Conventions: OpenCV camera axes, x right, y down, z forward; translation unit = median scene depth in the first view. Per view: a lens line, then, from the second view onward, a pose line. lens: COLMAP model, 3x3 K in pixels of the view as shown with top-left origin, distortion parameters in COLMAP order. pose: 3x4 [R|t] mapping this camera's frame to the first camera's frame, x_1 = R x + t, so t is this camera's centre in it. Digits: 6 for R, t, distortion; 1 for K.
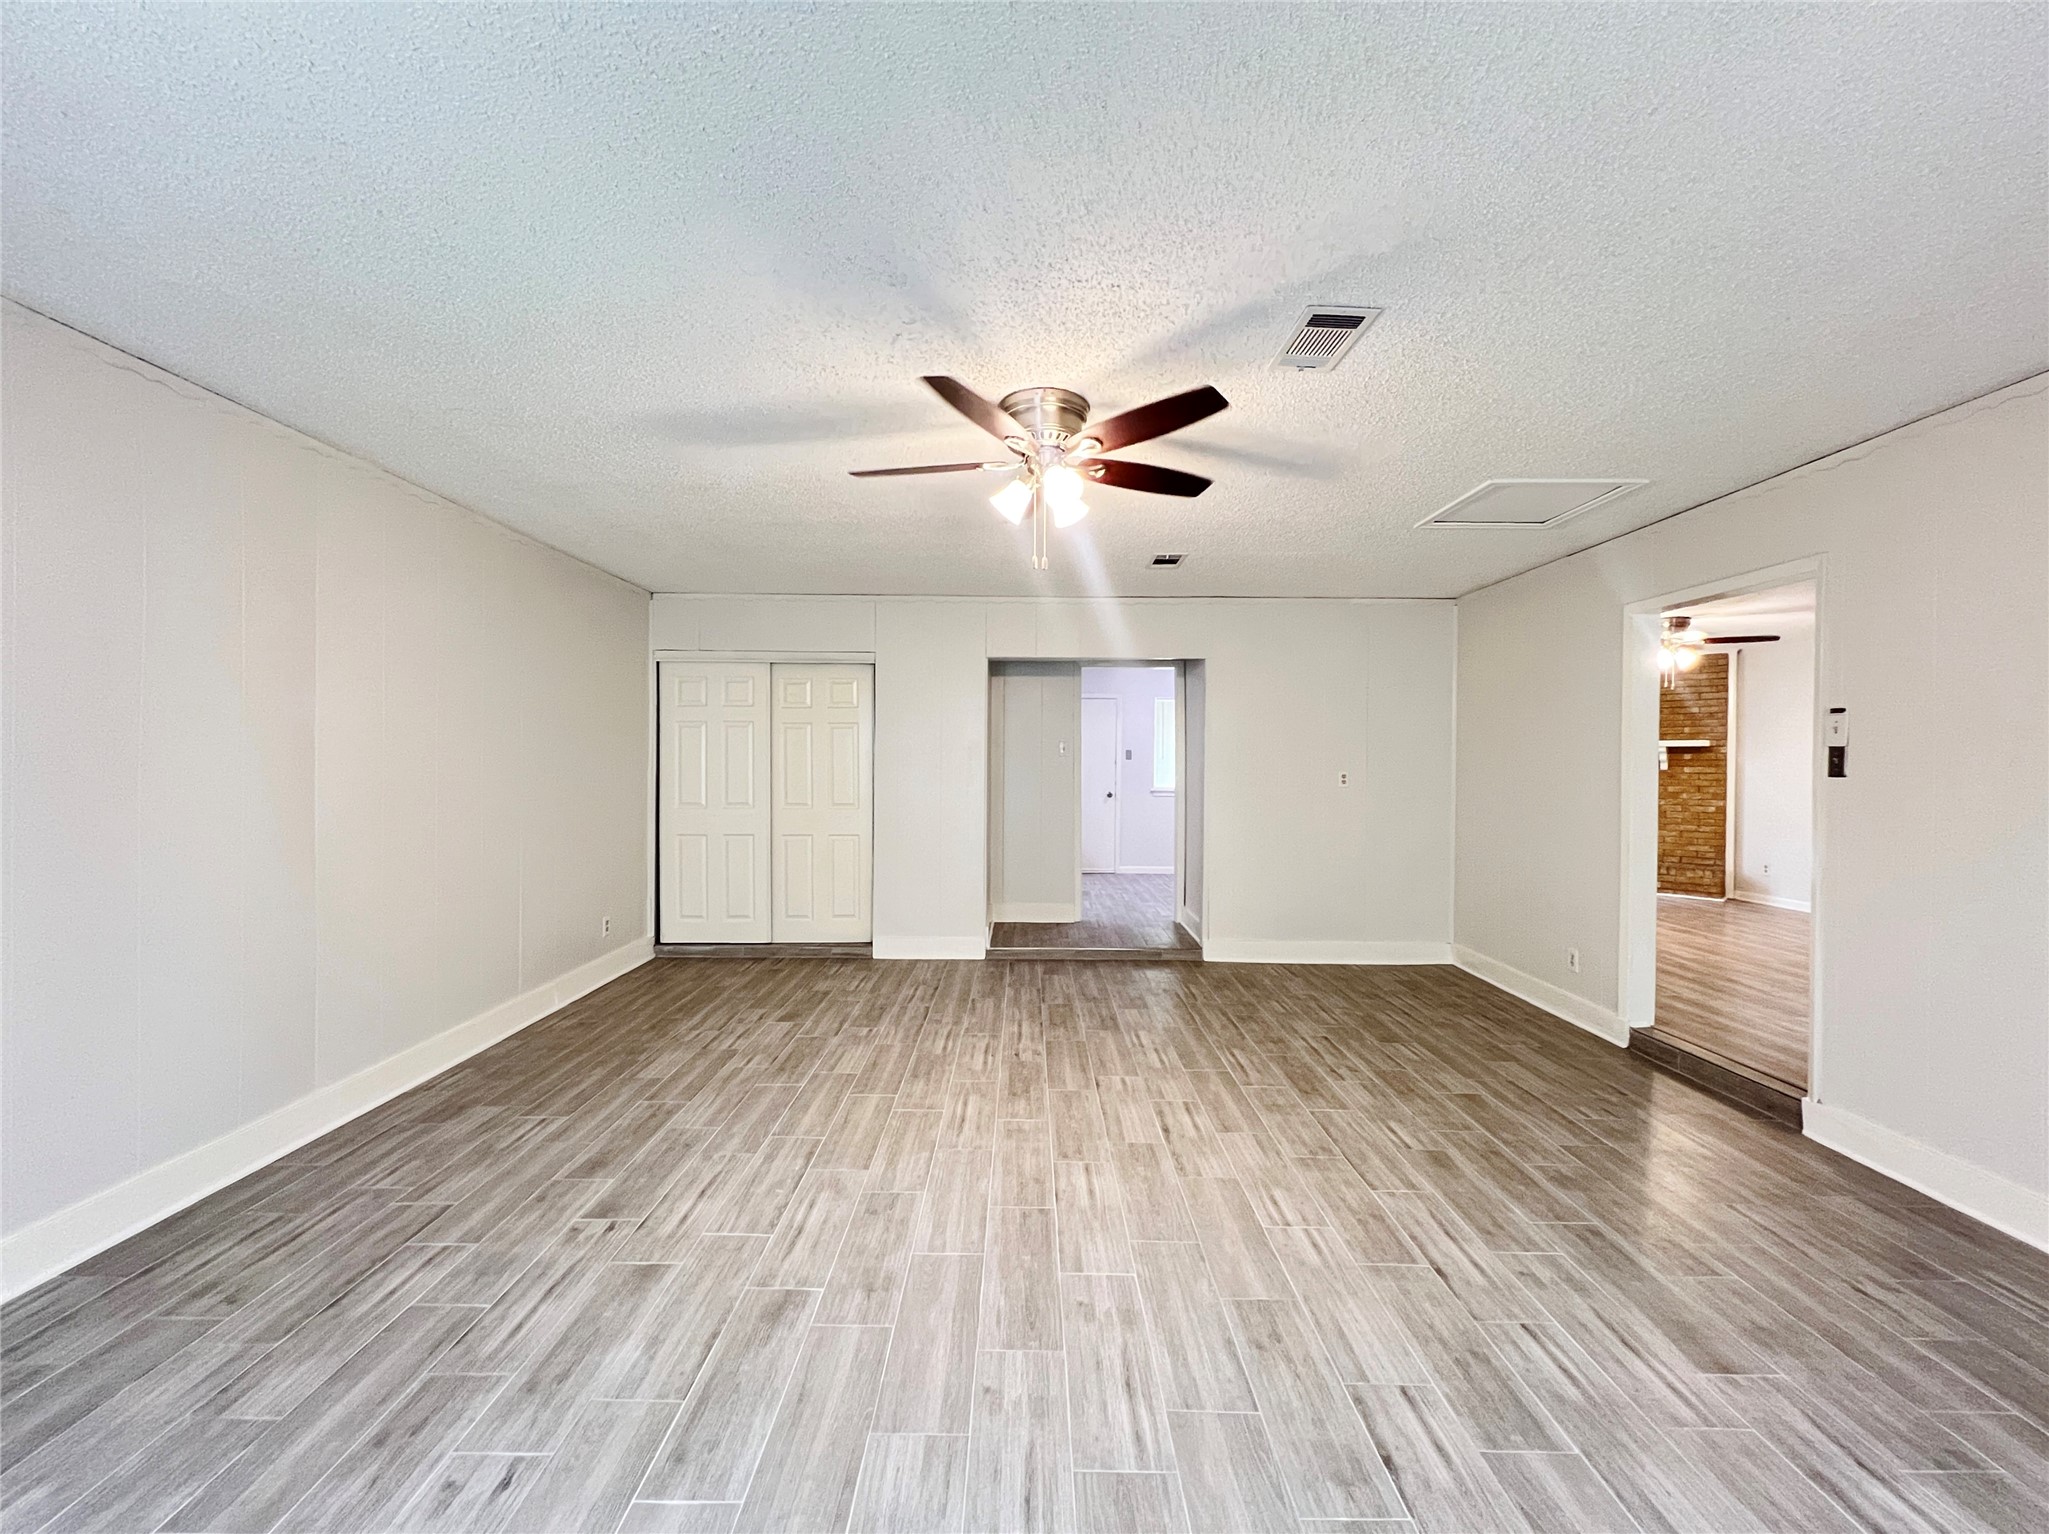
lens RADIAL K [[821.4, 0, 1024.7], [0, 821.4, 766.4], [0, 0, 1]] dist [-0.001597, -0.000465]
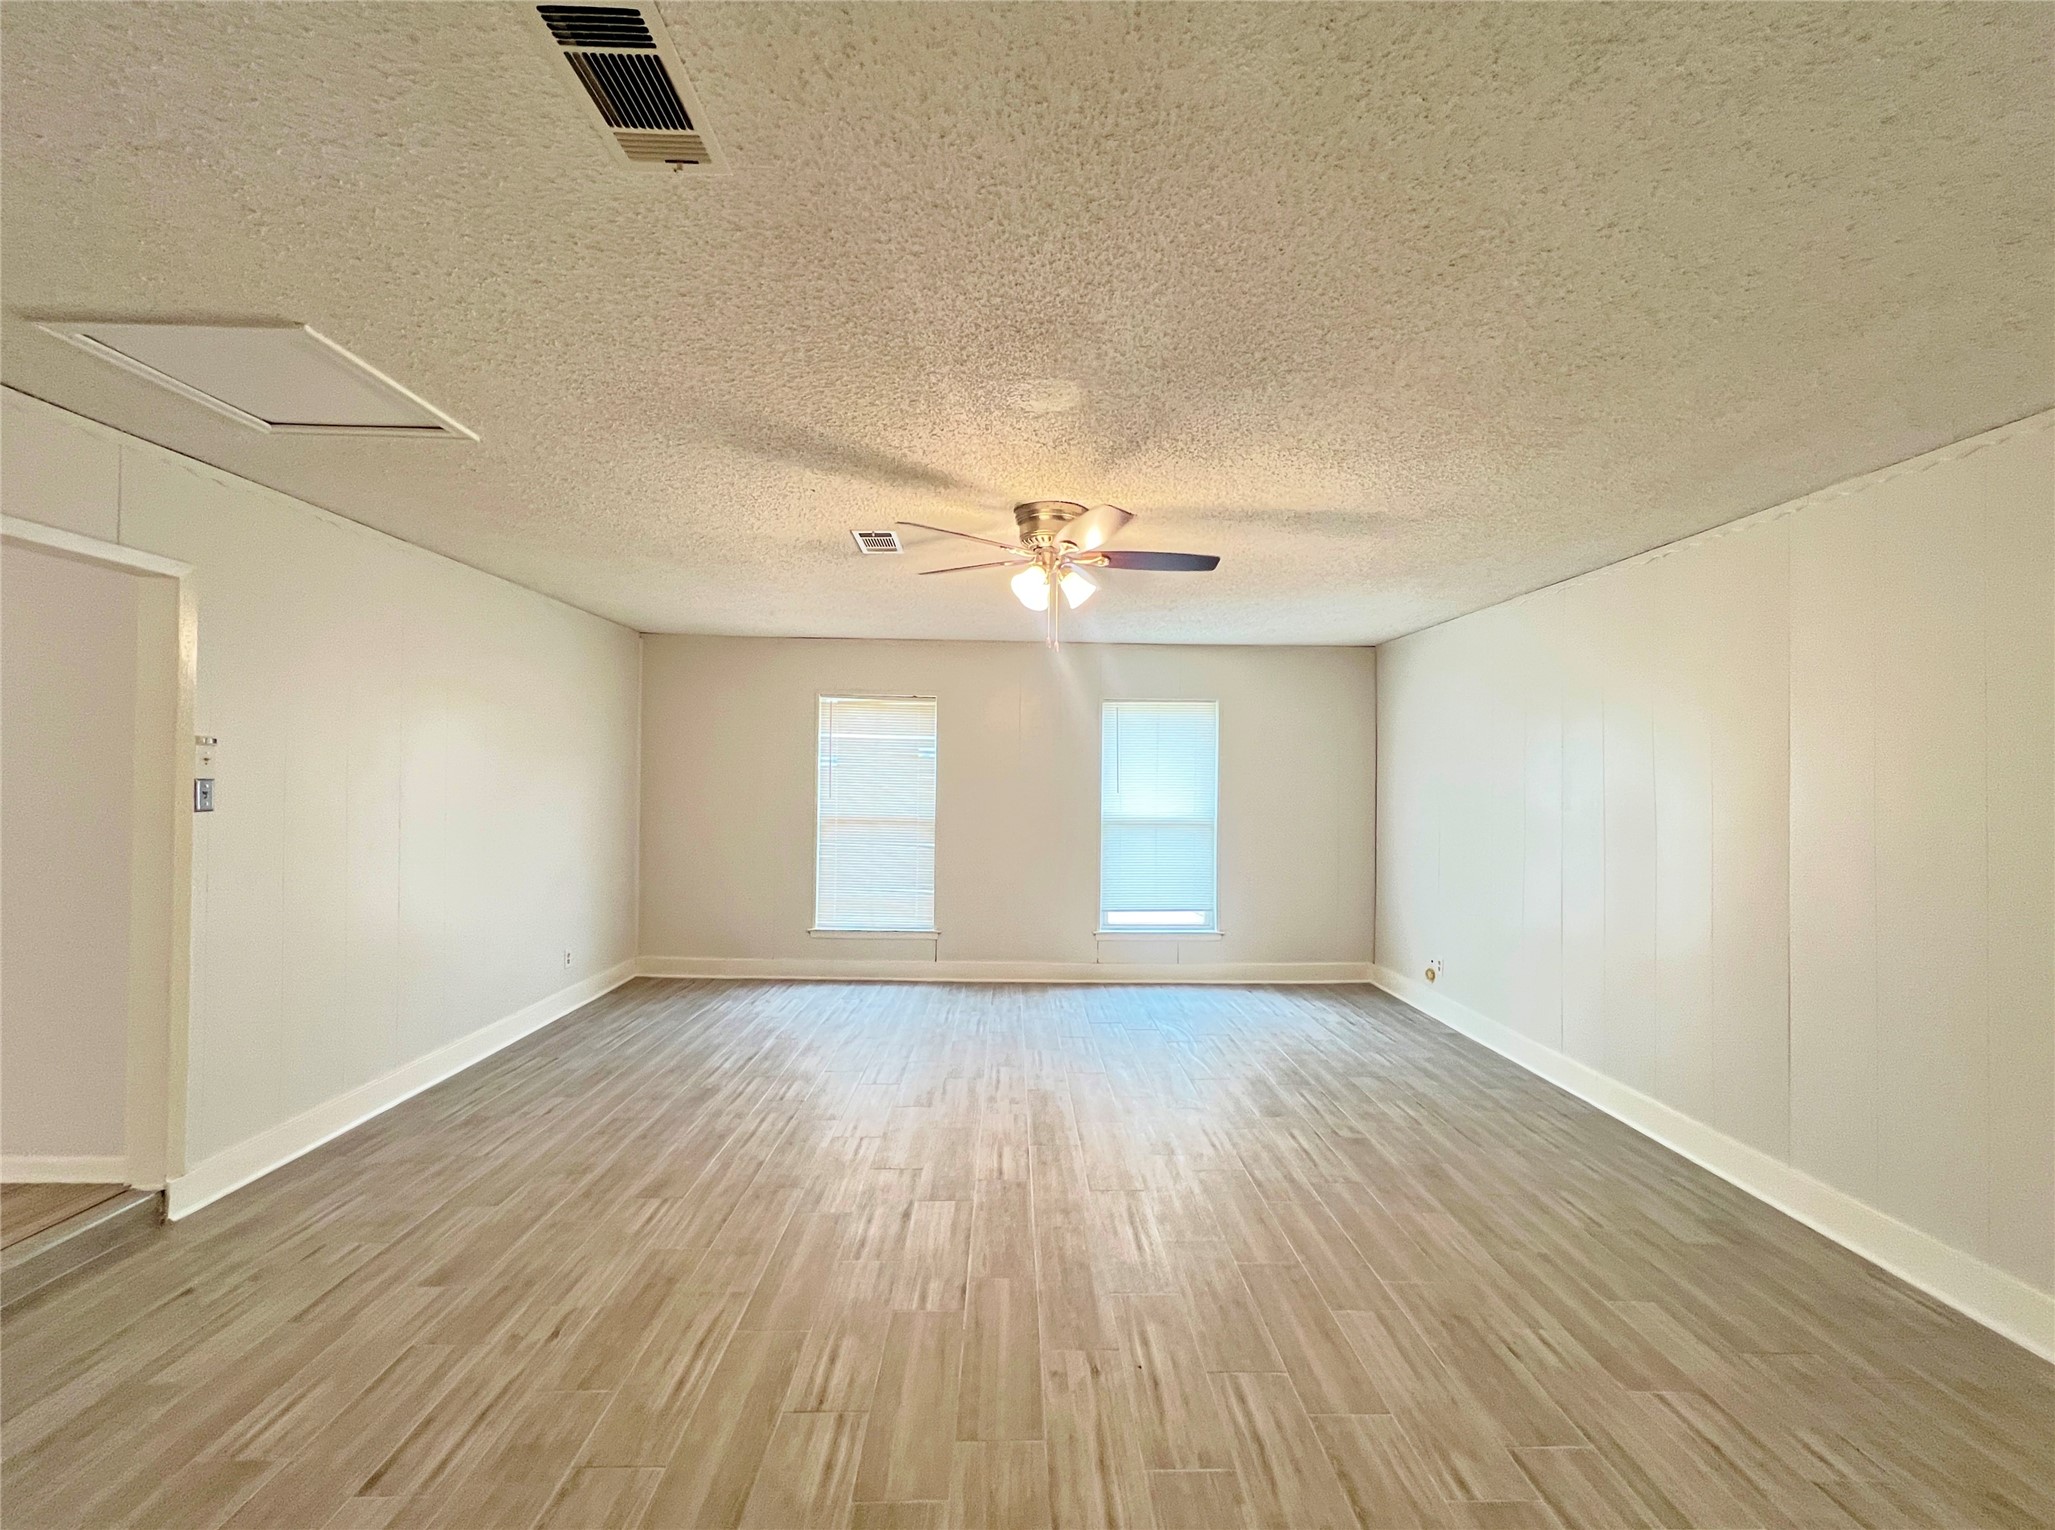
lens RADIAL K [[829.5, 0, 1028.0], [0, 829.5, 772.9], [0, 0, 1]] dist [0.001803, 0.000270]
pose [[-0.999499, -0.020952, -0.023703, 0.069435], [-0.020882, 0.999777, -0.003192, -0.046694], [0.023765, -0.002695, -0.999714, 1.931454]]
